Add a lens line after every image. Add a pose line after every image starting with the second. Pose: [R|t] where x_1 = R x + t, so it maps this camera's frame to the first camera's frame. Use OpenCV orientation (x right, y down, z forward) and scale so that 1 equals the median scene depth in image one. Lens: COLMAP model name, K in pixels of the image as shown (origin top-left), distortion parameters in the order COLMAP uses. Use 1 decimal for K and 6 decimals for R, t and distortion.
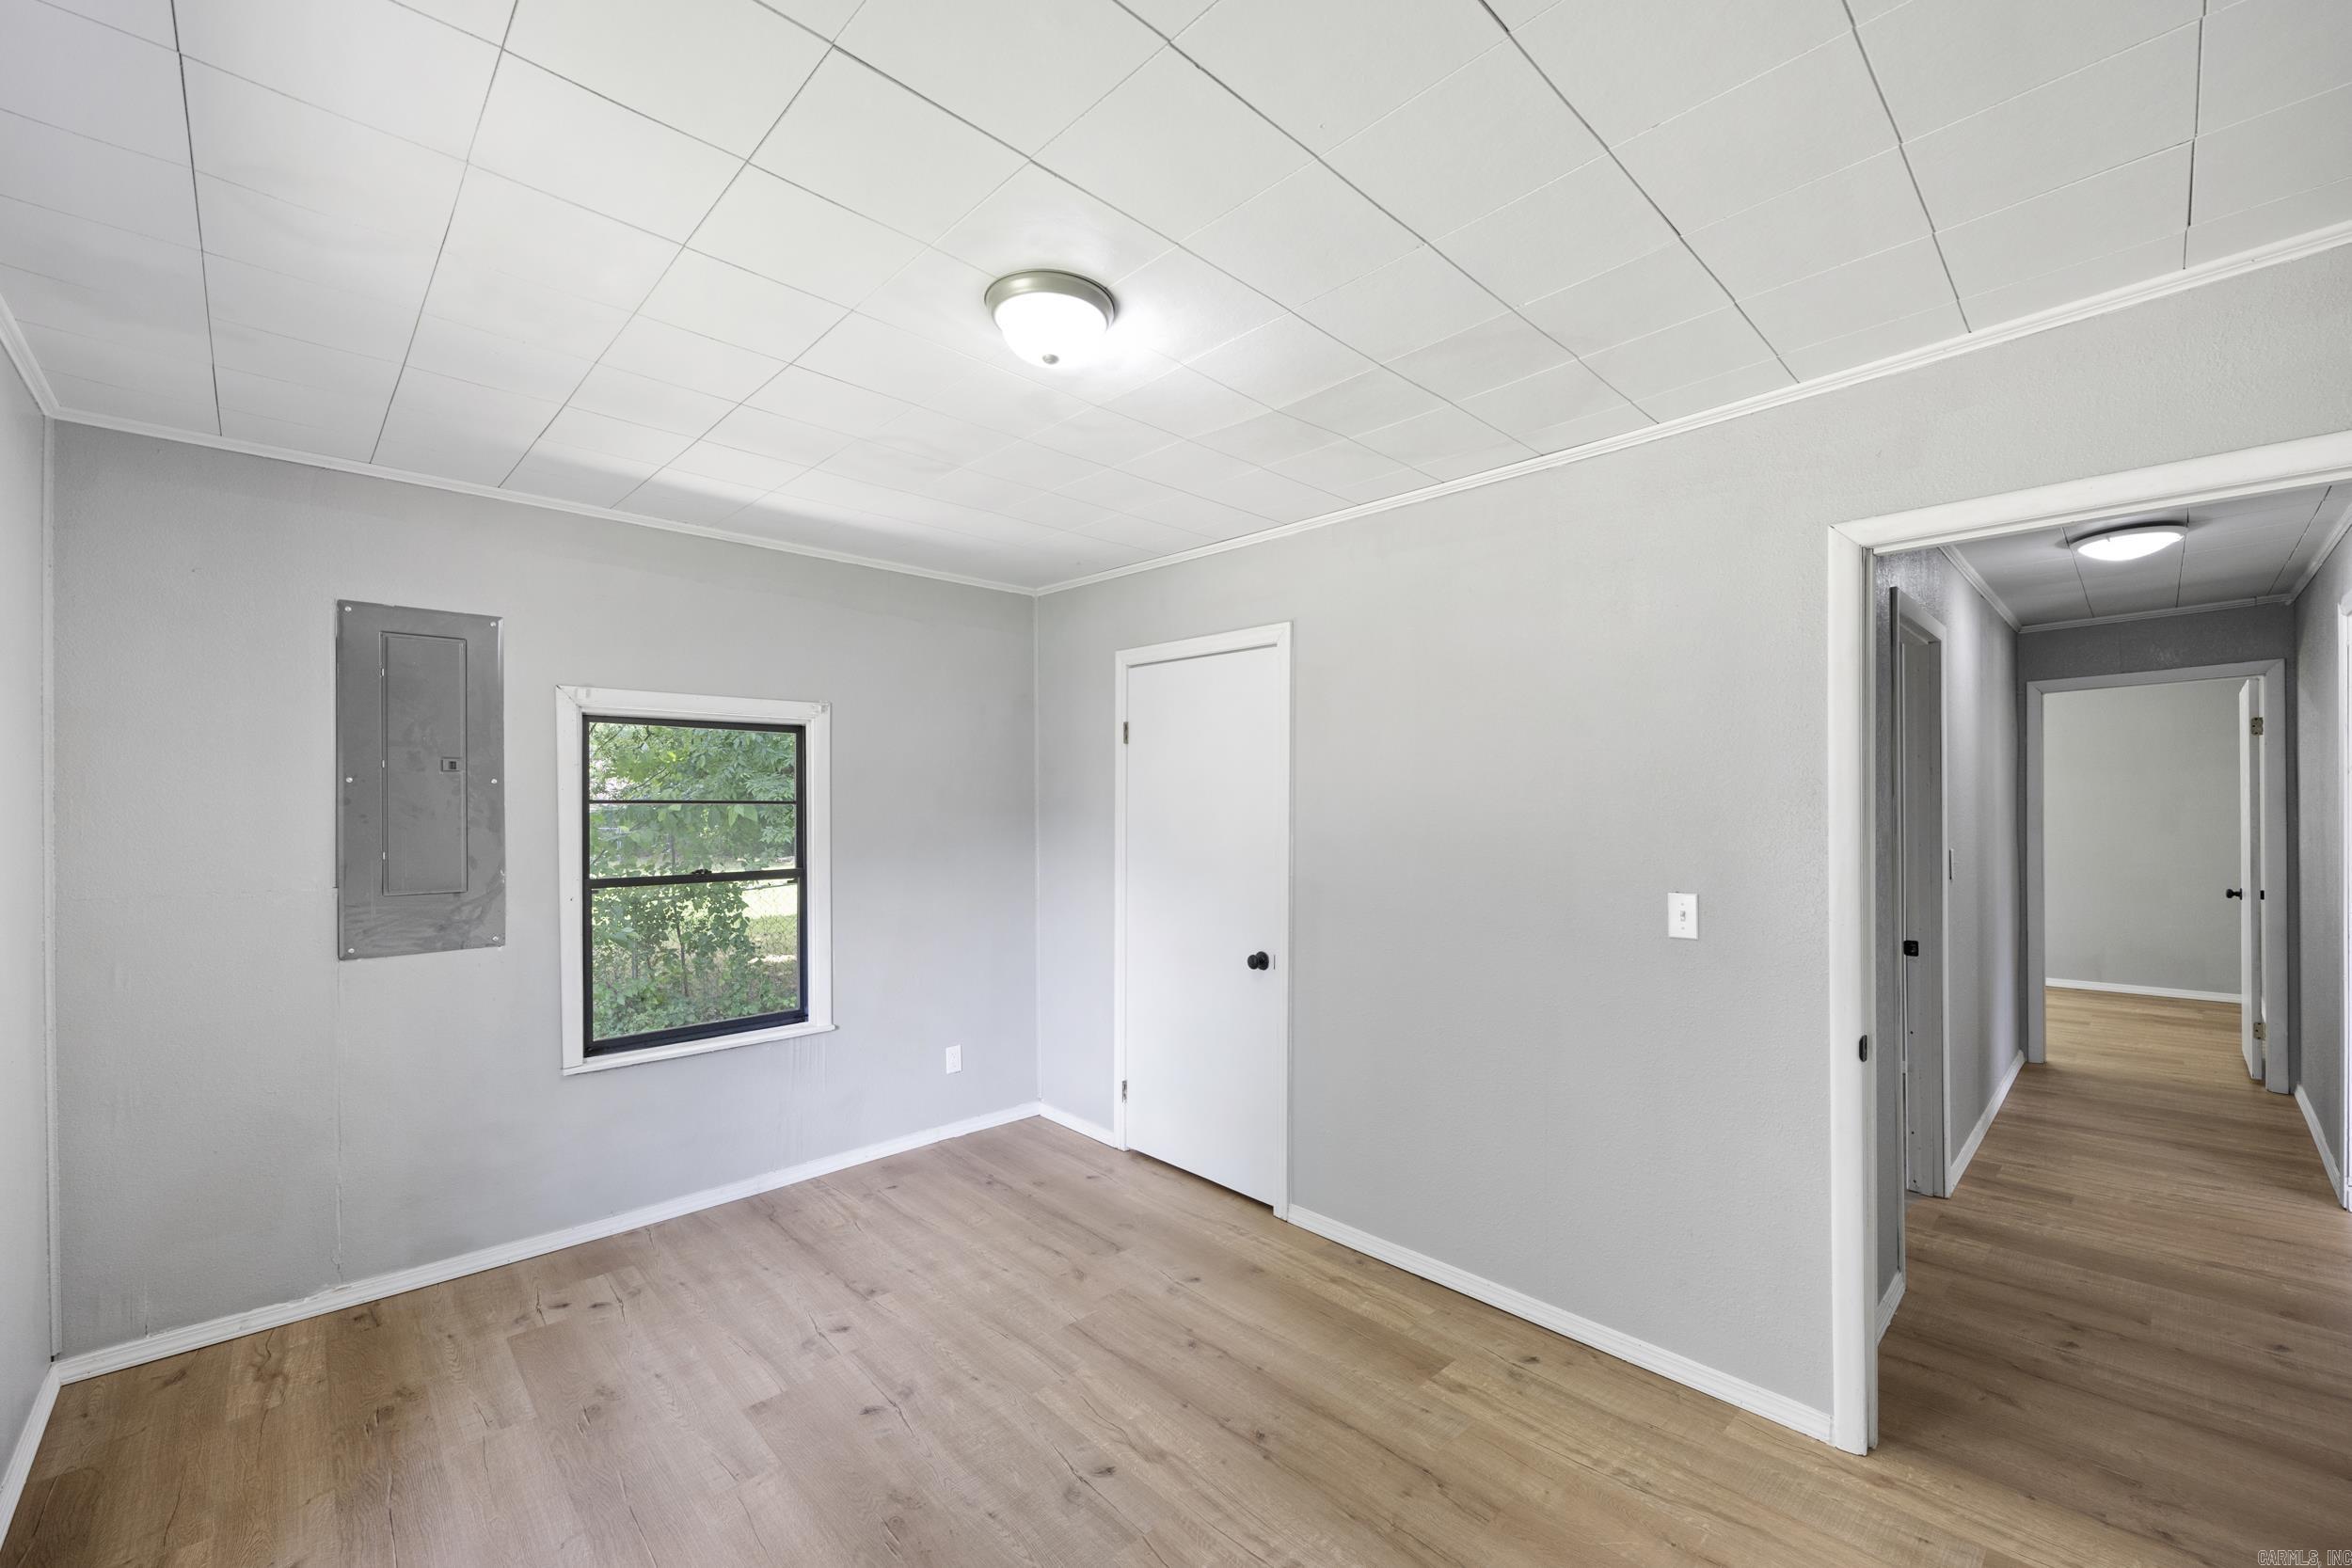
lens RADIAL K [[961.2, 0, 1177.8], [0, 961.2, 805.0], [0, 0, 1]] dist [-0.000854, 0.000032]
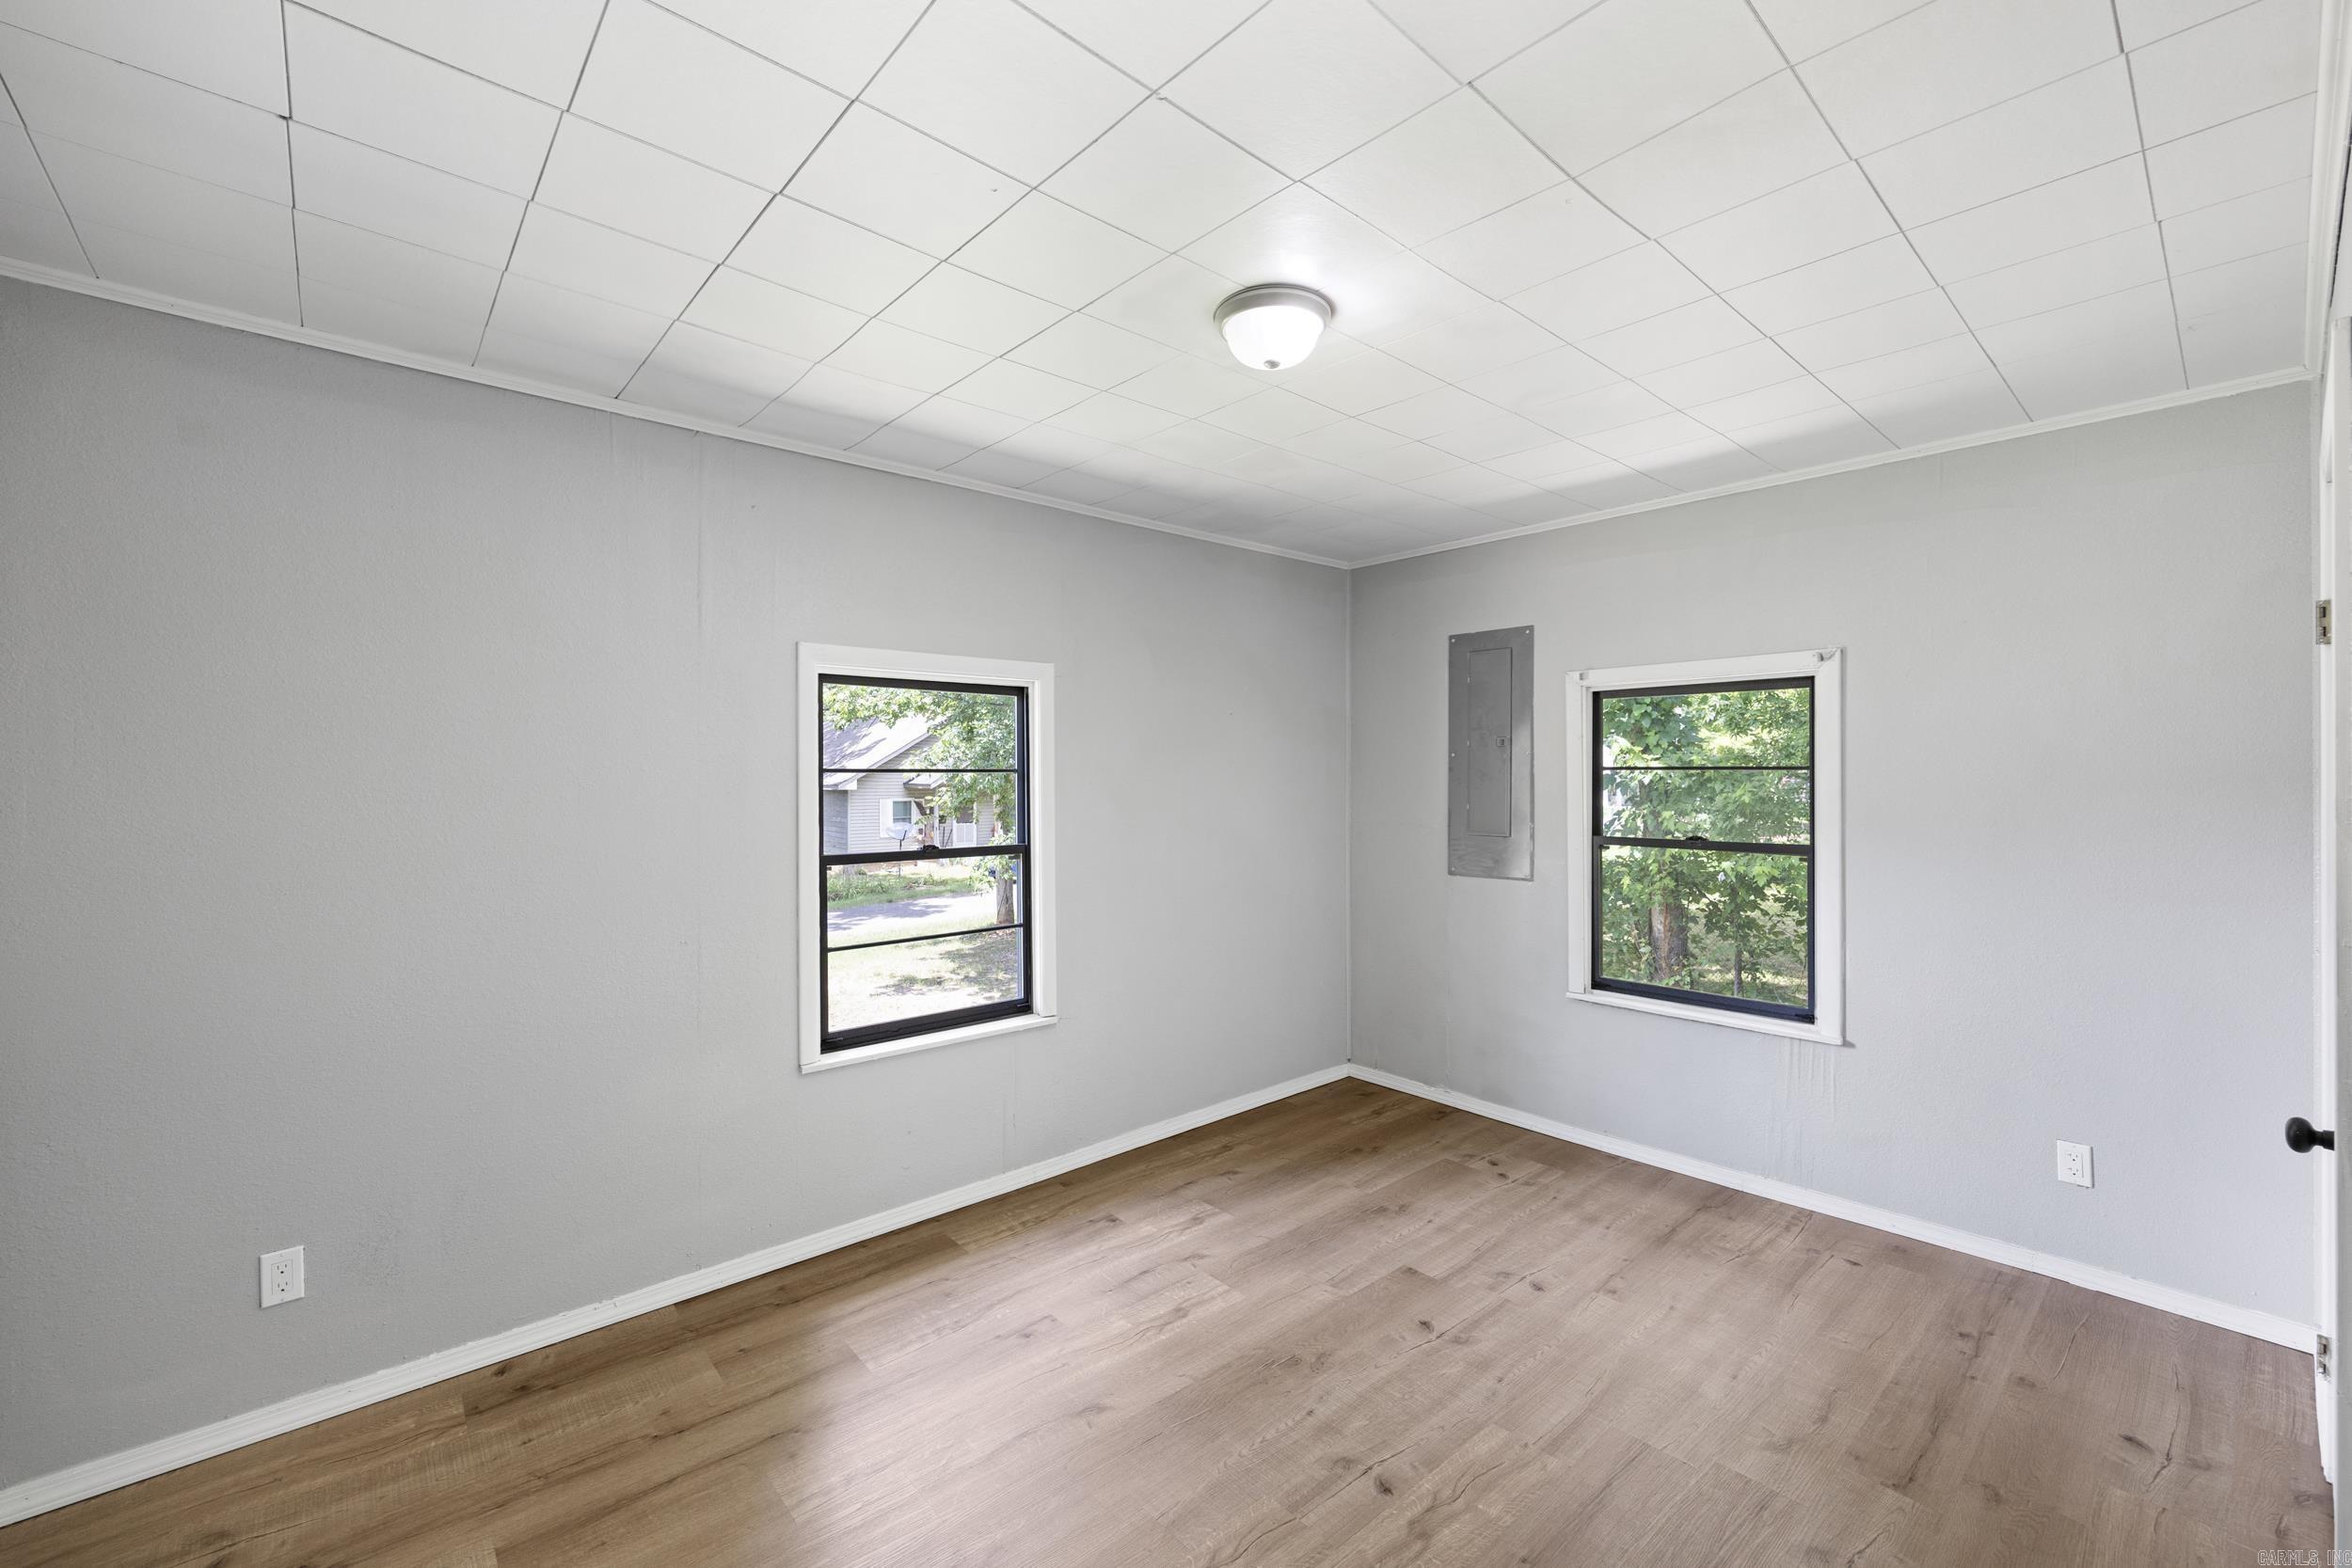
lens RADIAL K [[961.2, 0, 1176.8], [0, 961.2, 772.0], [0, 0, 1]] dist [-0.000854, 0.000032]
pose [[-0.043428, 0.000964, -0.999056, 0.644137], [0.003467, 0.999994, 0.000814, -0.002255], [0.999051, -0.003428, -0.043431, 0.626176]]
